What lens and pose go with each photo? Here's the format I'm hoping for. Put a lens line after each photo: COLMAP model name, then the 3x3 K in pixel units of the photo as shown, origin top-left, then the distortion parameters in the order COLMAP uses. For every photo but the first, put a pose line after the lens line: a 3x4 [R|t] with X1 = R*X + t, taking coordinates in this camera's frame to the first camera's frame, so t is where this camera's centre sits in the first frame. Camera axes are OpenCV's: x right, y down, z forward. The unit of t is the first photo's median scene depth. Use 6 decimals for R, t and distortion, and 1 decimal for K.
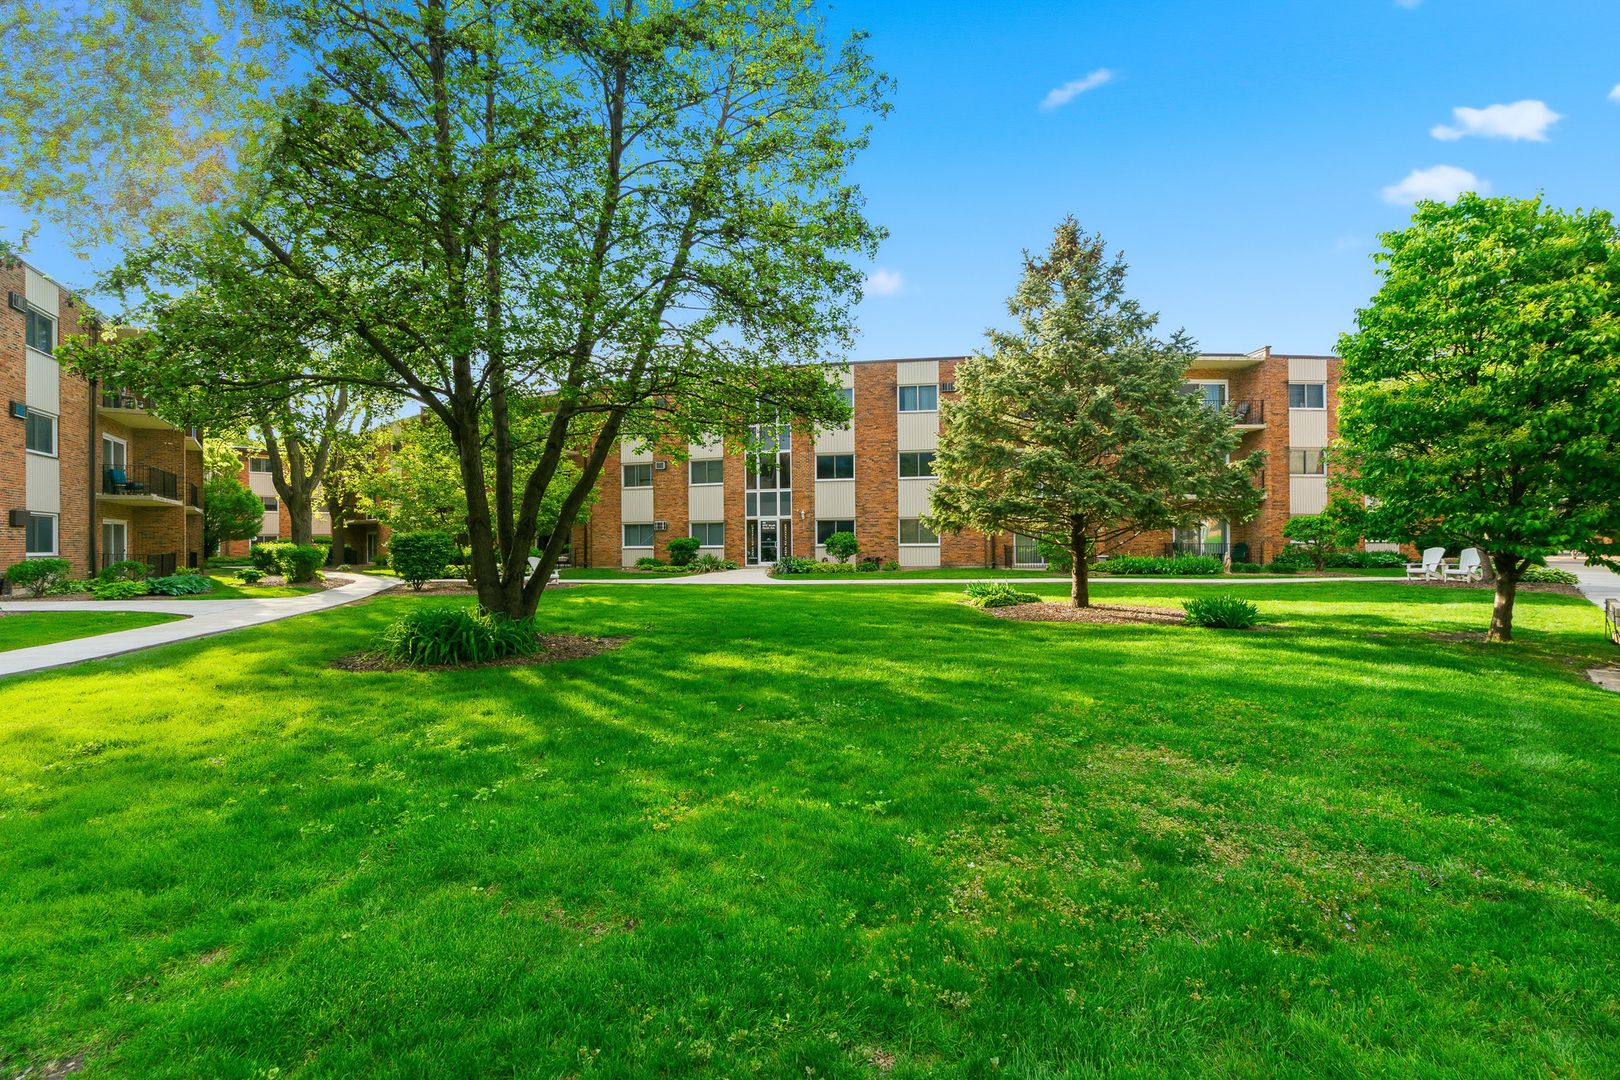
lens RADIAL K [[732.8, 0, 810.0], [0, 732.8, 540.0], [0, 0, 1]] dist [0.000024, 0.000393]
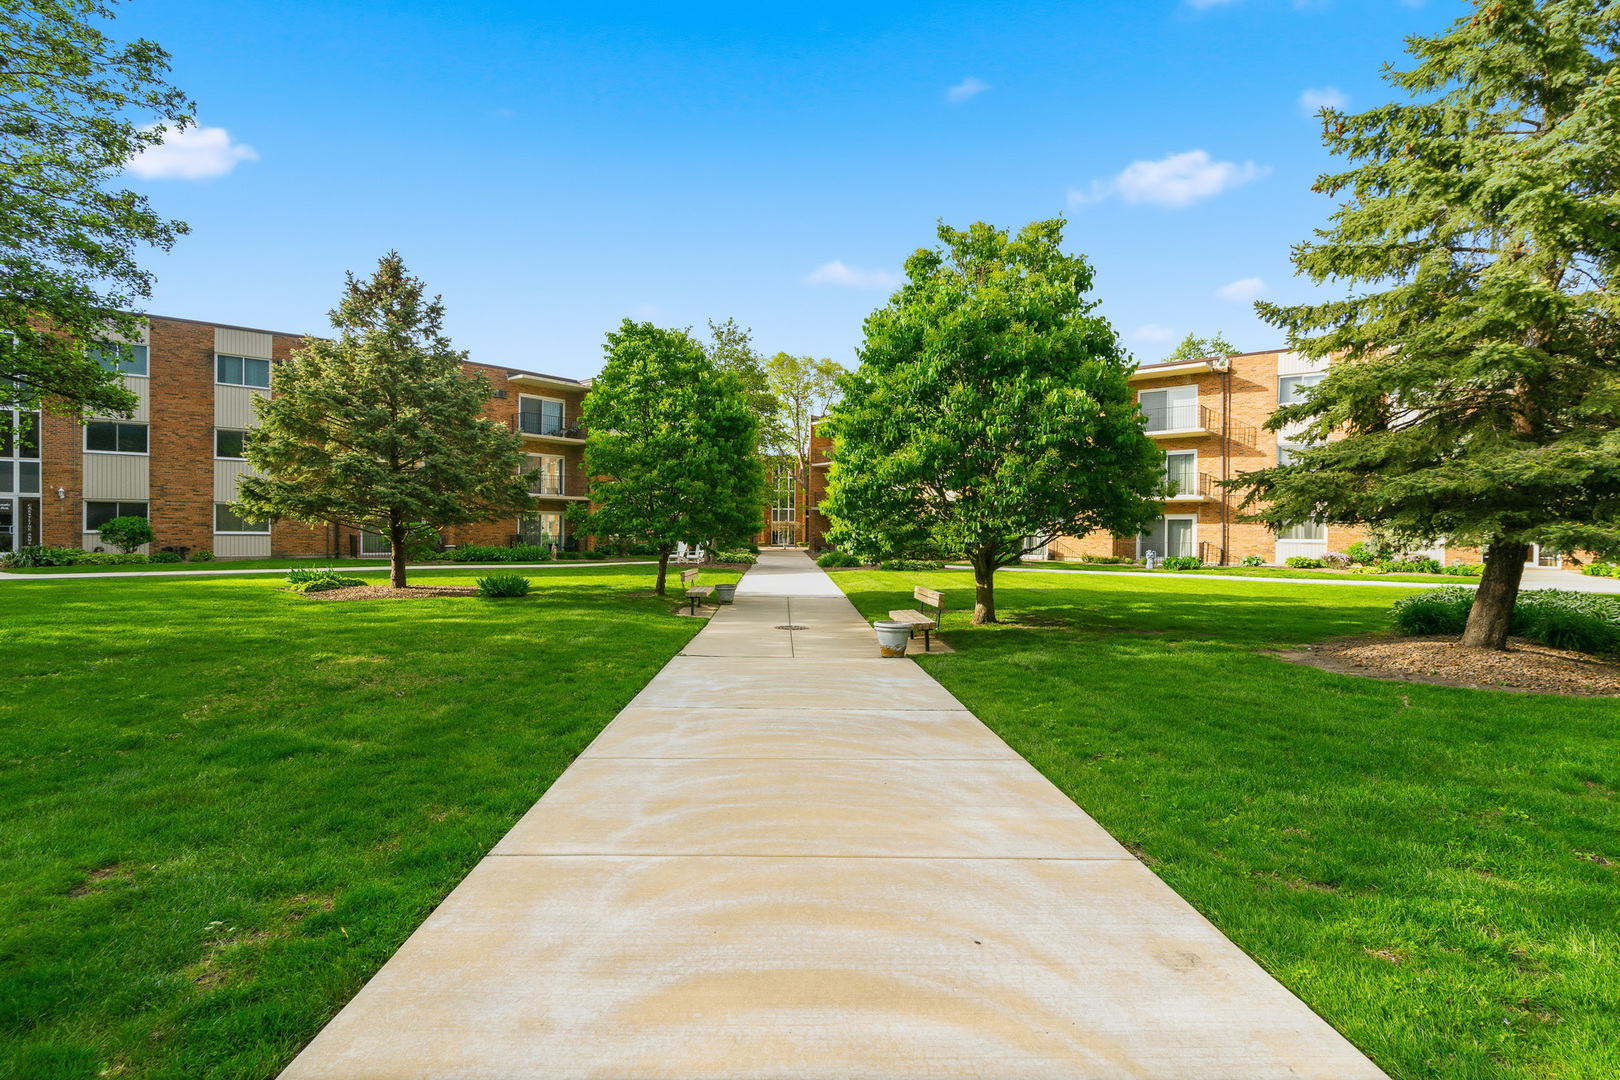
lens RADIAL K [[741.1, 0, 810.0], [0, 741.1, 540.0], [0, 0, 1]] dist [0.001471, 0.000956]
pose [[0.708548, 0.008711, 0.705609, -0.004855], [-0.016789, 0.999849, 0.004516, -0.001594], [-0.705463, -0.015046, 0.708587, -0.309645]]
